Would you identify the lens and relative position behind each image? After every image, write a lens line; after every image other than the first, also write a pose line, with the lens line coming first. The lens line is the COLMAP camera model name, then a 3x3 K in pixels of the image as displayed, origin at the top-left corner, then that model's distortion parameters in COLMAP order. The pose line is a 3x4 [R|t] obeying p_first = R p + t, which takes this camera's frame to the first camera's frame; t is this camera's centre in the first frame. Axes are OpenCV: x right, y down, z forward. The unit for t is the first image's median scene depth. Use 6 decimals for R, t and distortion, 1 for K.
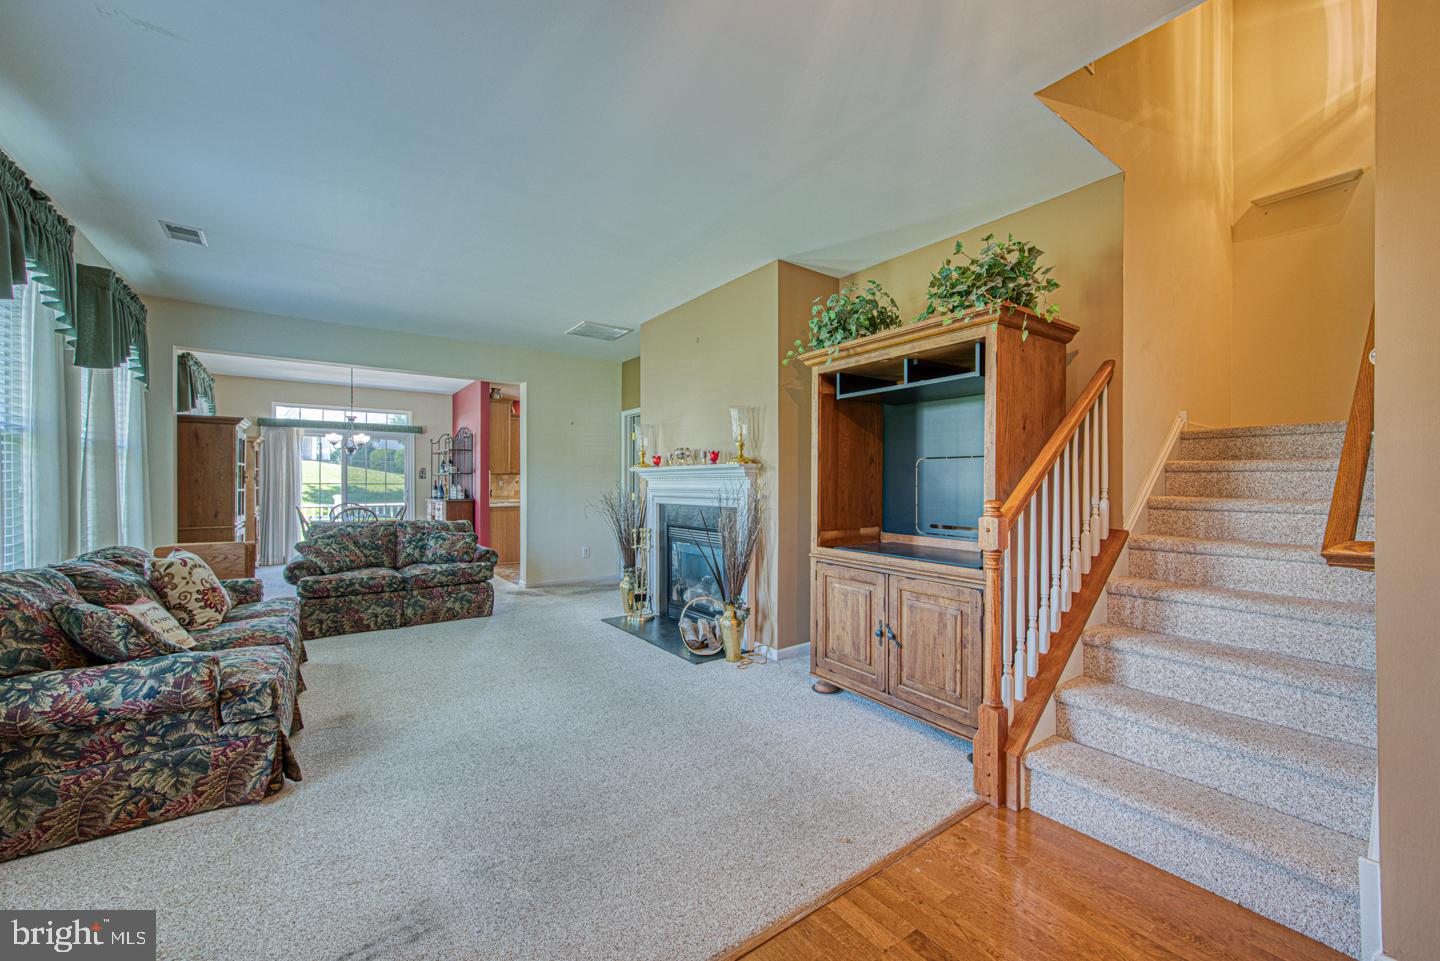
lens RADIAL K [[569.4, 0, 738.2], [0, 569.4, 484.8], [0, 0, 1]] dist [0.000721, -0.000028]
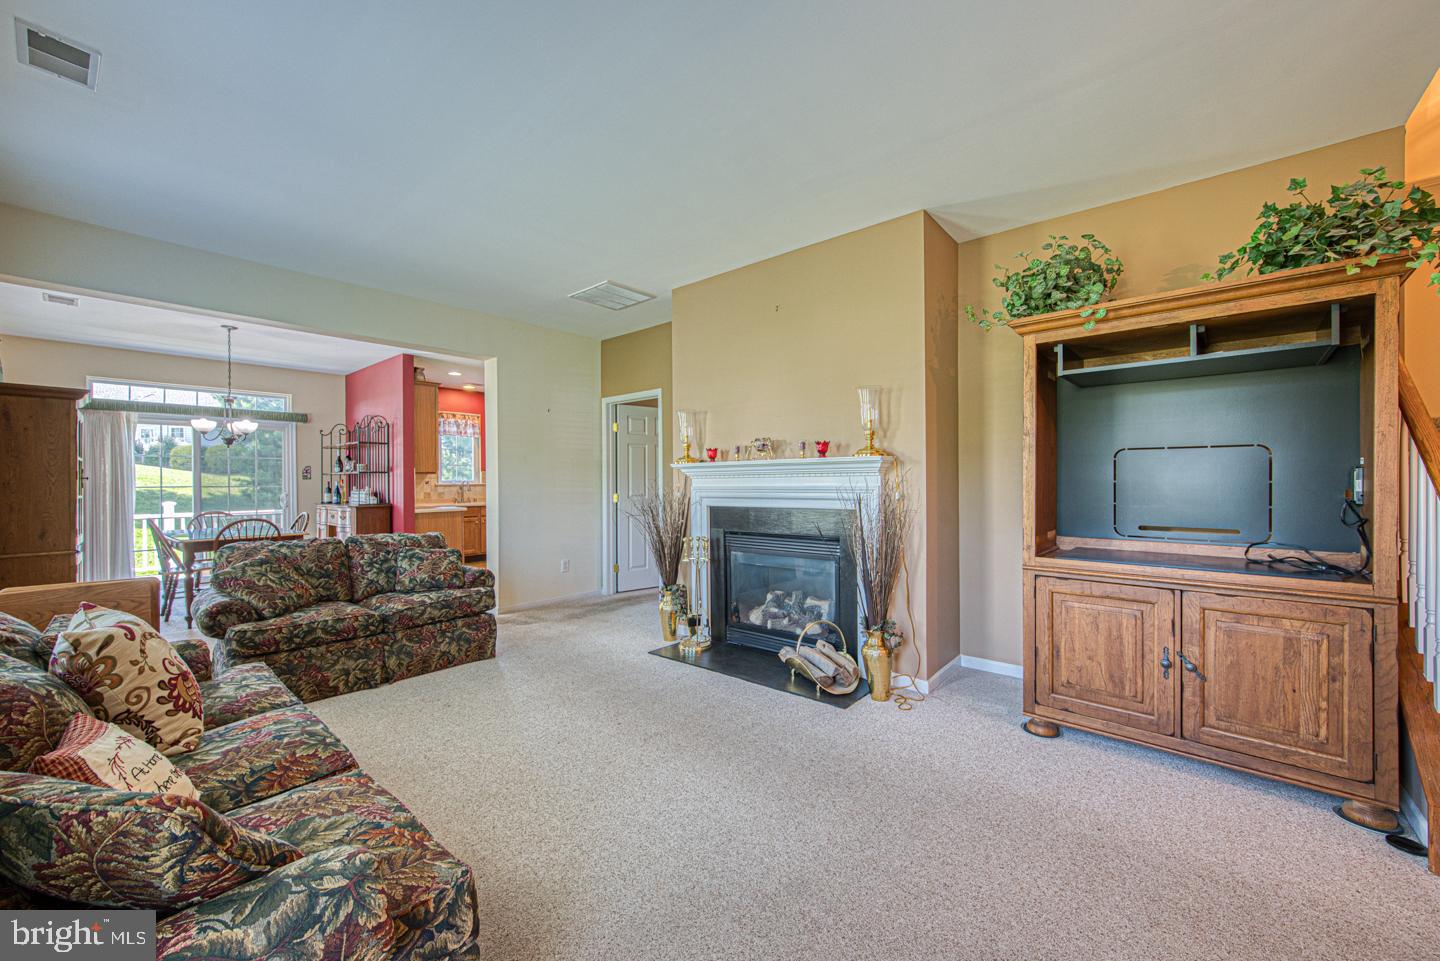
lens RADIAL K [[560.2, 0, 714.6], [0, 560.2, 486.5], [0, 0, 1]] dist [0.000736, 0.000105]
pose [[0.976576, -0.010057, 0.214936, -0.339576], [0.009022, 0.999943, 0.005795, -0.000384], [-0.214982, -0.003720, 0.976611, 0.225920]]
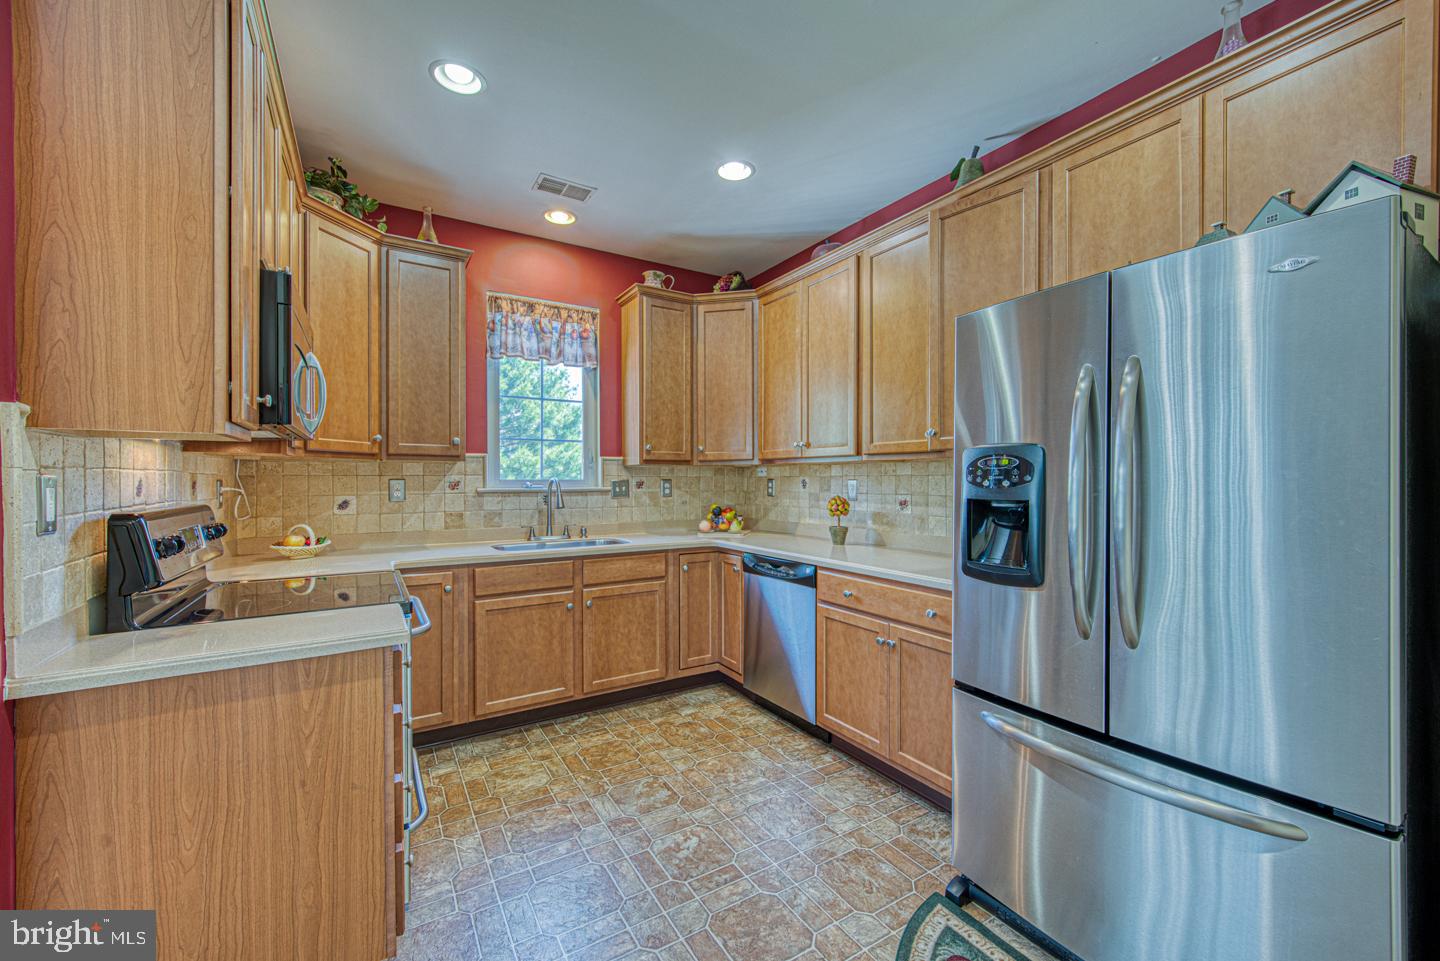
lens RADIAL K [[558.4, 0, 688.3], [0, 558.4, 483.6], [0, 0, 1]] dist [0.001241, 0.000105]
pose [[0.993629, -0.001854, -0.112686, -0.514592], [0.002348, 0.999988, 0.004254, -0.015011], [0.112677, -0.004491, 0.993622, 1.605739]]
